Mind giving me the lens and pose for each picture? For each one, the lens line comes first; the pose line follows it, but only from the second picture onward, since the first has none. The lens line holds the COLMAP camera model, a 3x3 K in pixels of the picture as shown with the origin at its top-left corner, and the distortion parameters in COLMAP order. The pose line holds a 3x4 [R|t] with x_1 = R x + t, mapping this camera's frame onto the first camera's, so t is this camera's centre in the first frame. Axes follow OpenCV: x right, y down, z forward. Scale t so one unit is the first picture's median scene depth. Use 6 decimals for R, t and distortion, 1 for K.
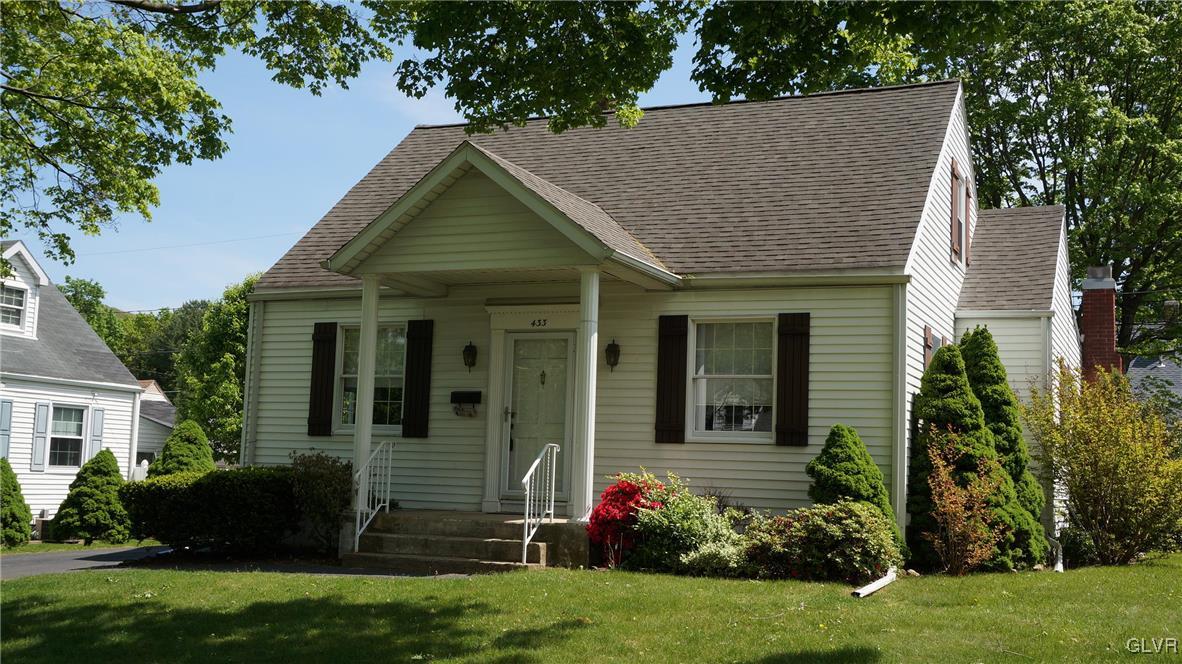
lens RADIAL K [[1314.1, 0, 592.0], [0, 1314.1, 326.6], [0, 0, 1]] dist [0.012506, 0.000000]
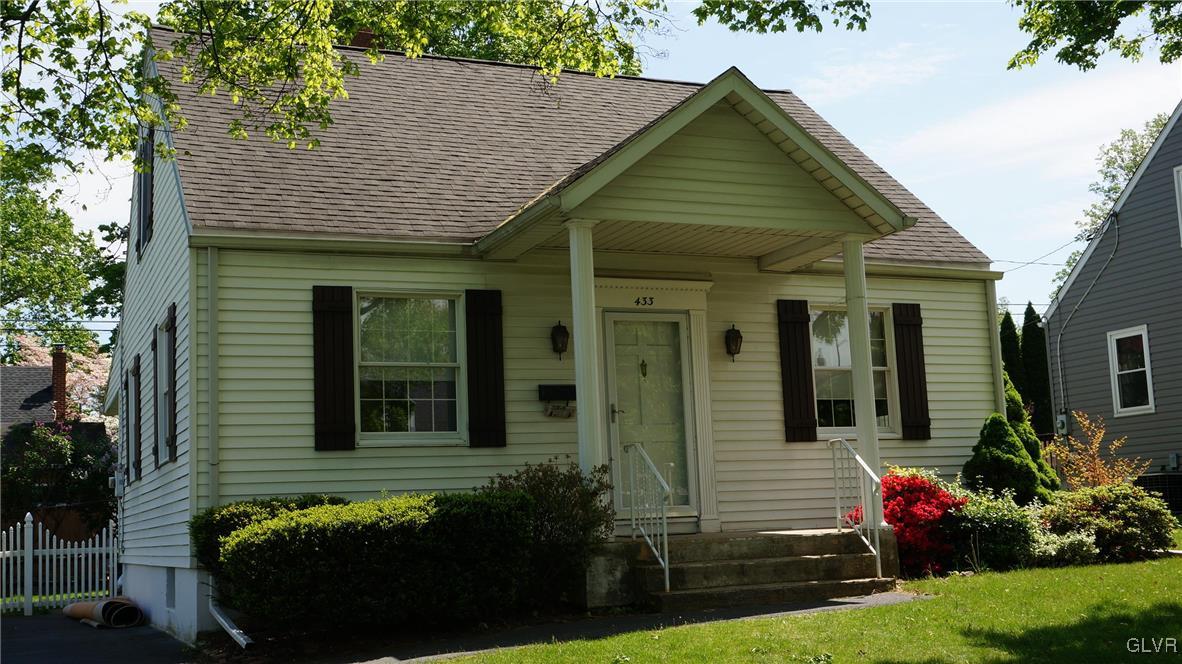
lens RADIAL K [[1361.7, 0, 590.6], [0, 1361.7, 338.4], [0, 0, 1]] dist [0.004403, 0.000000]
pose [[0.678466, 0.036195, 0.733739, -0.682297], [-0.019377, 0.999320, -0.031378, 0.047489], [-0.734376, 0.007071, 0.678706, 0.448547]]
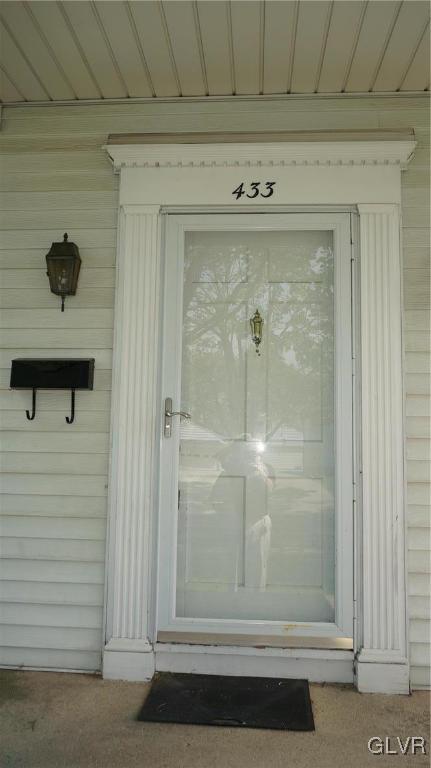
lens RADIAL K [[578.6, 0, 215.3], [0, 578.6, 383.5], [0, 0, 1]] dist [-0.059002, -0.003792]
pose [[0.940920, 0.016949, 0.338203, -0.109641], [-0.024144, 0.999563, 0.017080, 0.053395], [-0.337766, -0.024236, 0.940918, 0.835346]]
